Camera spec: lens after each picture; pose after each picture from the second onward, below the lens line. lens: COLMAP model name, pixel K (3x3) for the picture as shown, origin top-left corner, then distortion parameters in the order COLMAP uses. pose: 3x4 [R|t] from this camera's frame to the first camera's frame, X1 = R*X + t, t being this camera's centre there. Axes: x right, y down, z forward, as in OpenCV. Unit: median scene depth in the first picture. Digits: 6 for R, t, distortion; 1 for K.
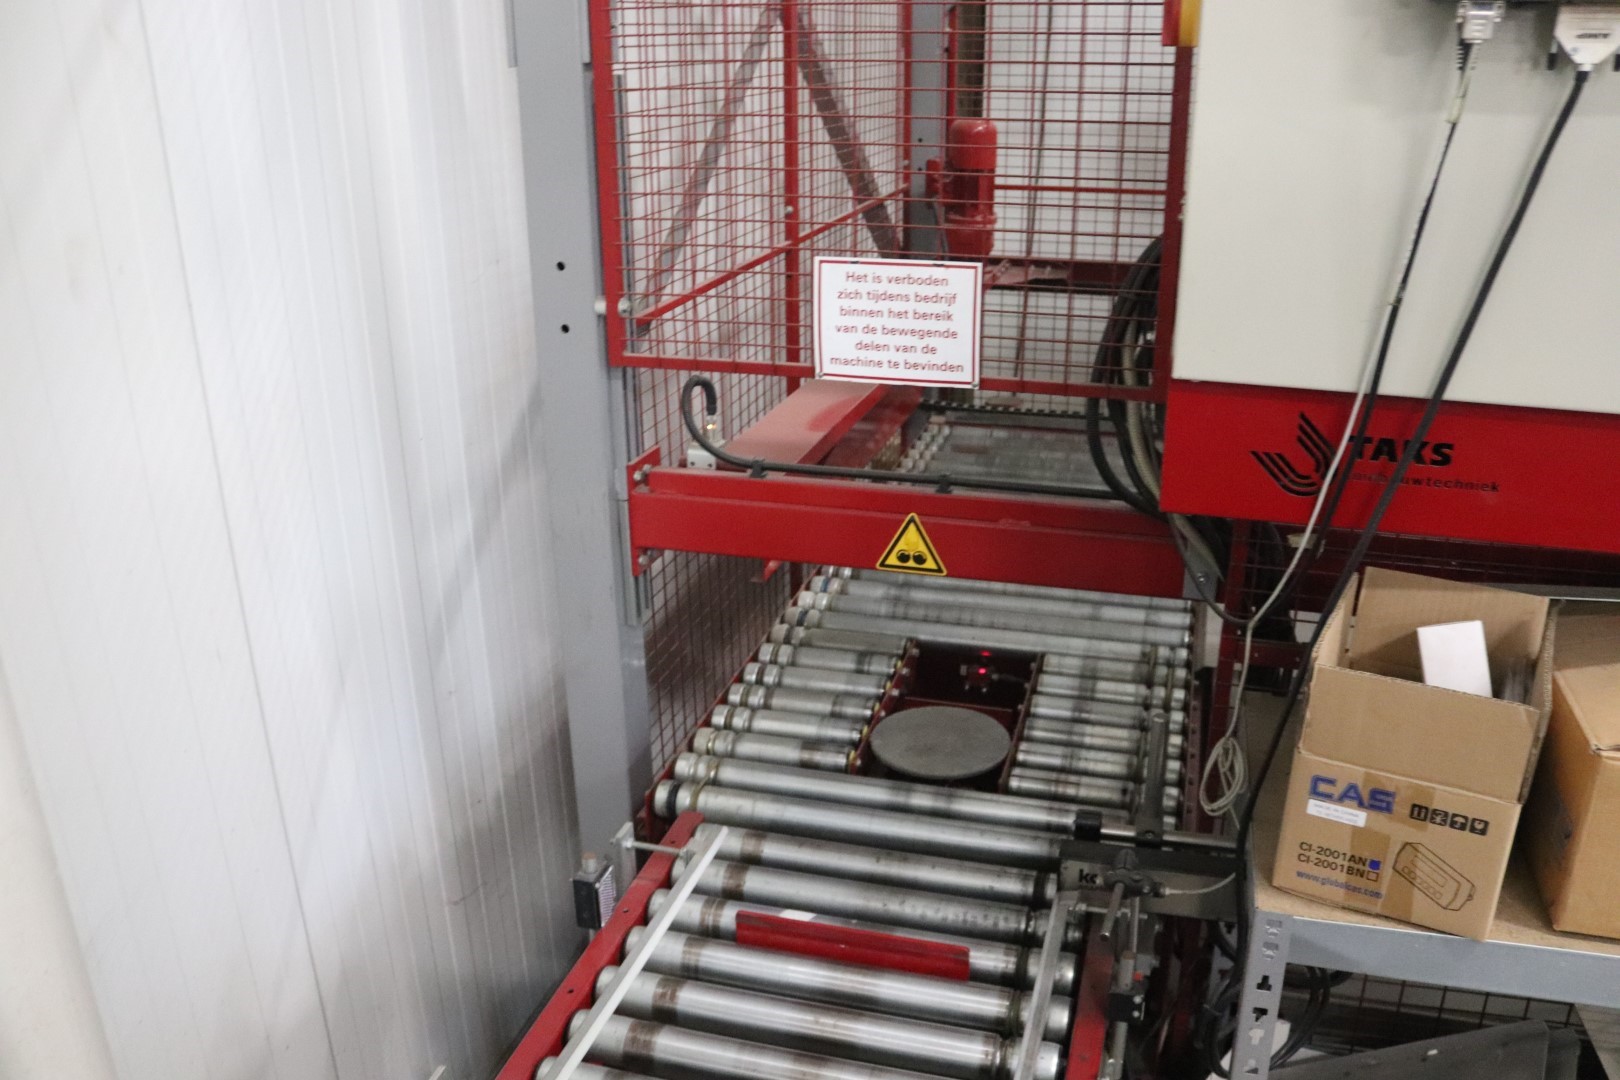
lens RADIAL K [[1352.9, 0, 818.8], [0, 1352.9, 535.7], [0, 0, 1]] dist [-0.149999, 0.131590]
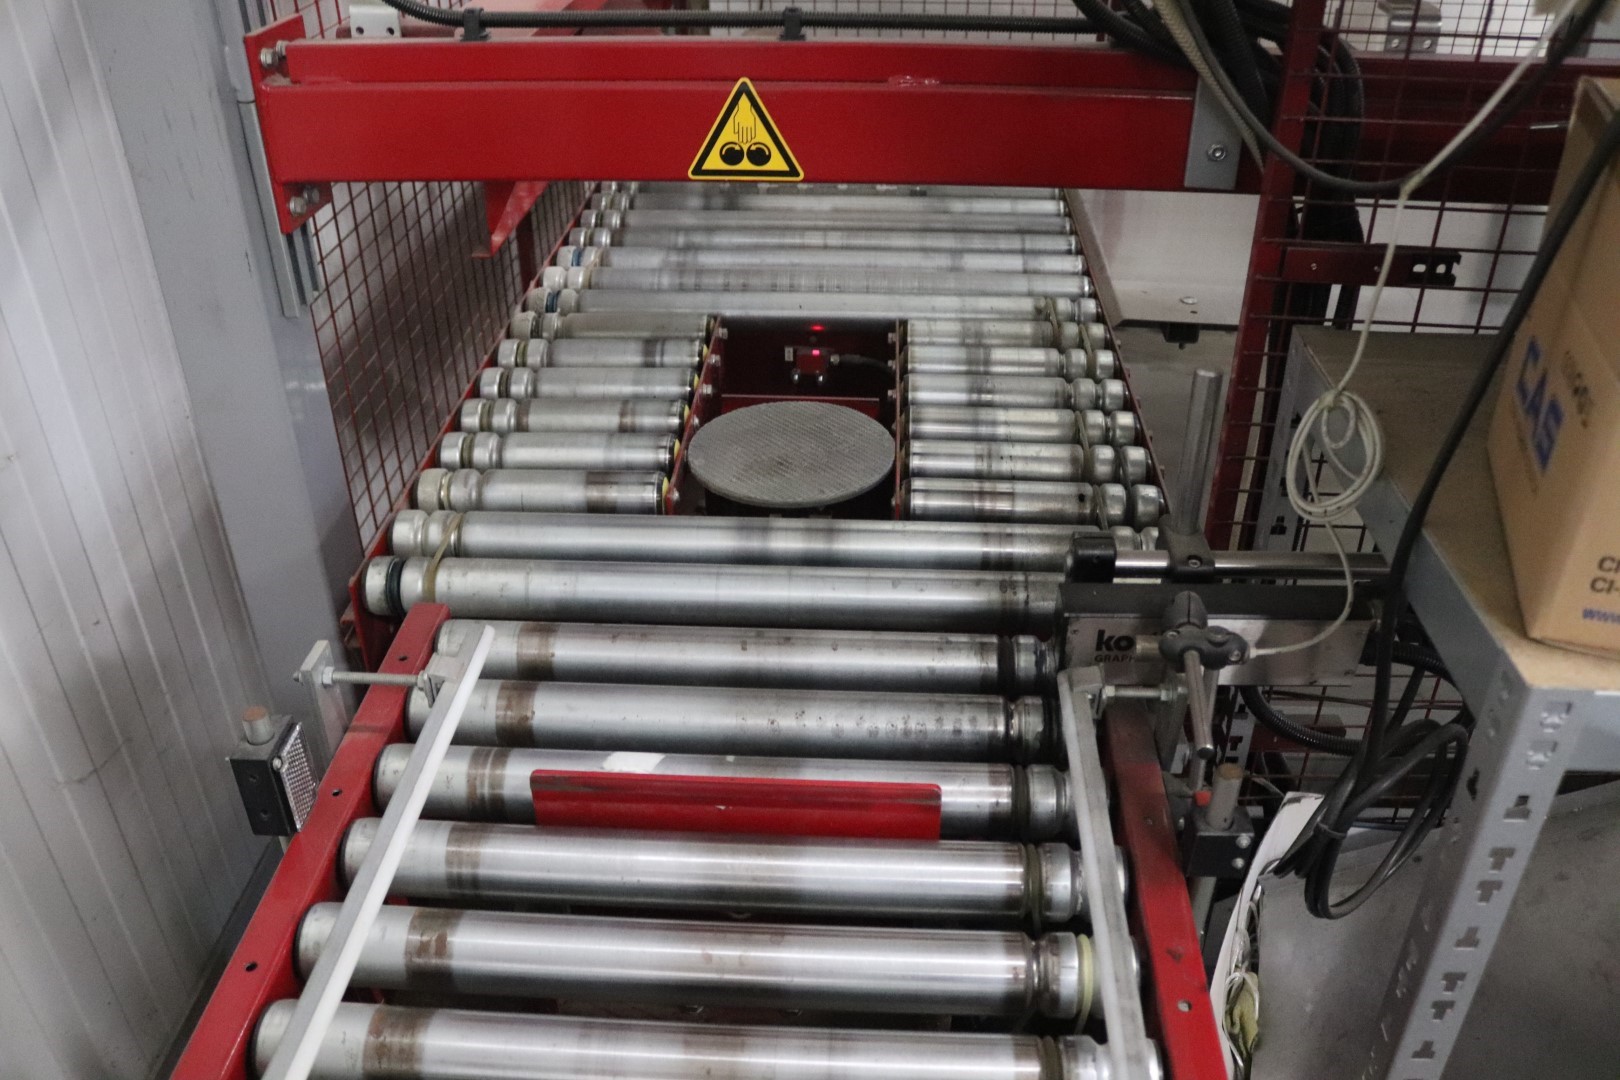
lens RADIAL K [[1352.9, 0, 816.2], [0, 1352.9, 550.0], [0, 0, 1]] dist [-0.149999, 0.131590]
pose [[0.974865, -0.113528, 0.191704, -0.035192], [0.070949, 0.973831, 0.215913, 0.060391], [-0.211200, -0.196885, 0.957408, 0.370858]]
